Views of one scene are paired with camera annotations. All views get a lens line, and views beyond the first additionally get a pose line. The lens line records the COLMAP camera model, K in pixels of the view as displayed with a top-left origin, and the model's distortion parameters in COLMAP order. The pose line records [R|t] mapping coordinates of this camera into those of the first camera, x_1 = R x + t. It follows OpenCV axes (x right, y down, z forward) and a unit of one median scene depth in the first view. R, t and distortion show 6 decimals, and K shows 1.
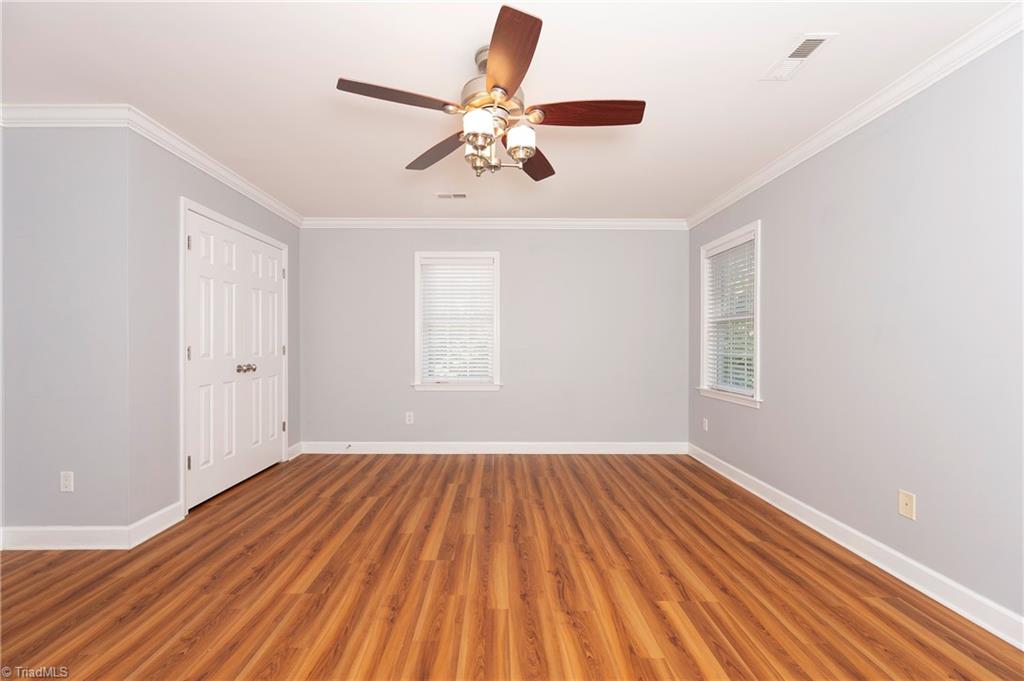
lens RADIAL K [[408.6, 0, 500.8], [0, 408.6, 344.4], [0, 0, 1]] dist [0.000153, -0.000112]
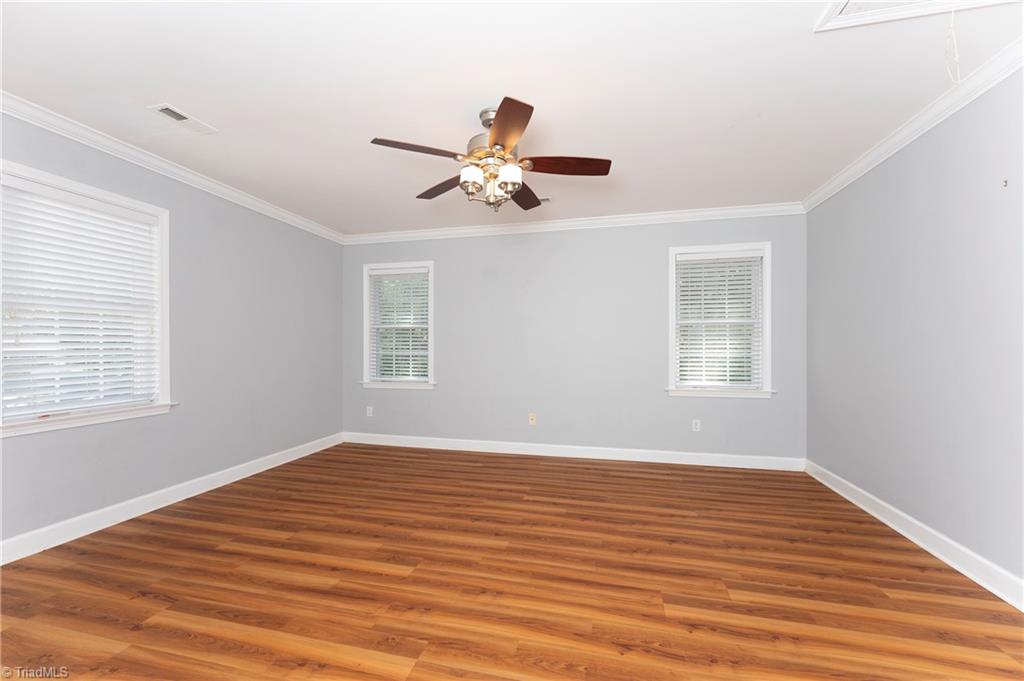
lens RADIAL K [[406.8, 0, 508.1], [0, 406.8, 349.1], [0, 0, 1]] dist [-0.001952, -0.000262]
pose [[0.241823, -0.008062, 0.970287, -0.853947], [-0.001441, 0.999961, 0.008668, -0.001624], [-0.970319, -0.003494, 0.241802, 0.452550]]
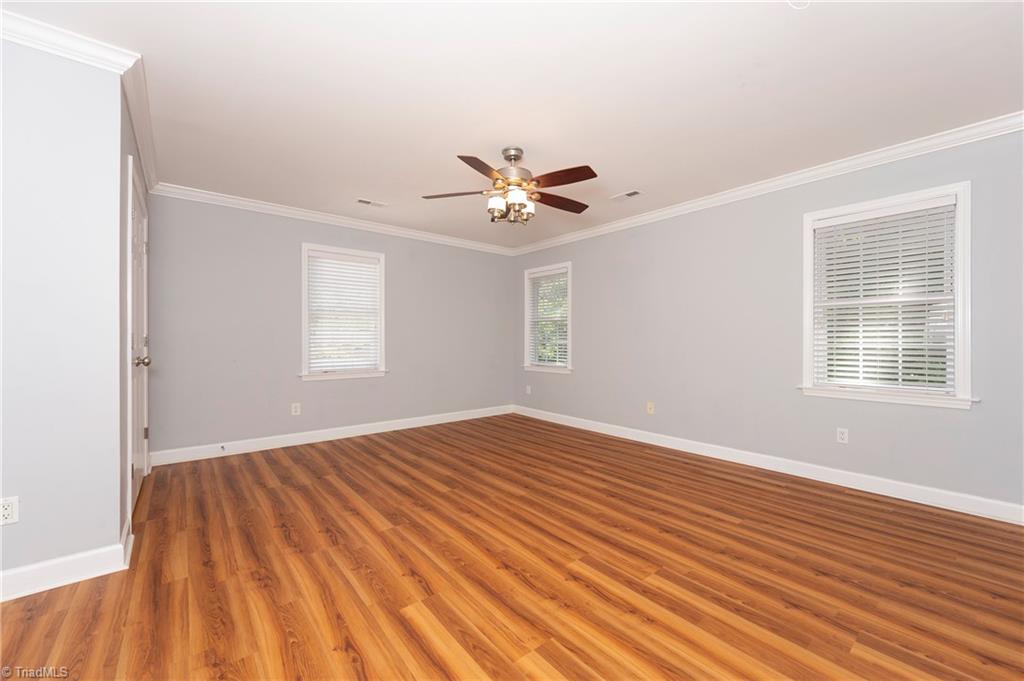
lens RADIAL K [[403.2, 0, 512.0], [0, 403.2, 340.5], [0, 0, 1]] dist [-0.000466, -0.000194]
pose [[0.774250, -0.002792, 0.632874, -0.708417], [-0.000579, 0.999987, 0.005121, 0.012864], [-0.632880, -0.004331, 0.774238, -0.149685]]
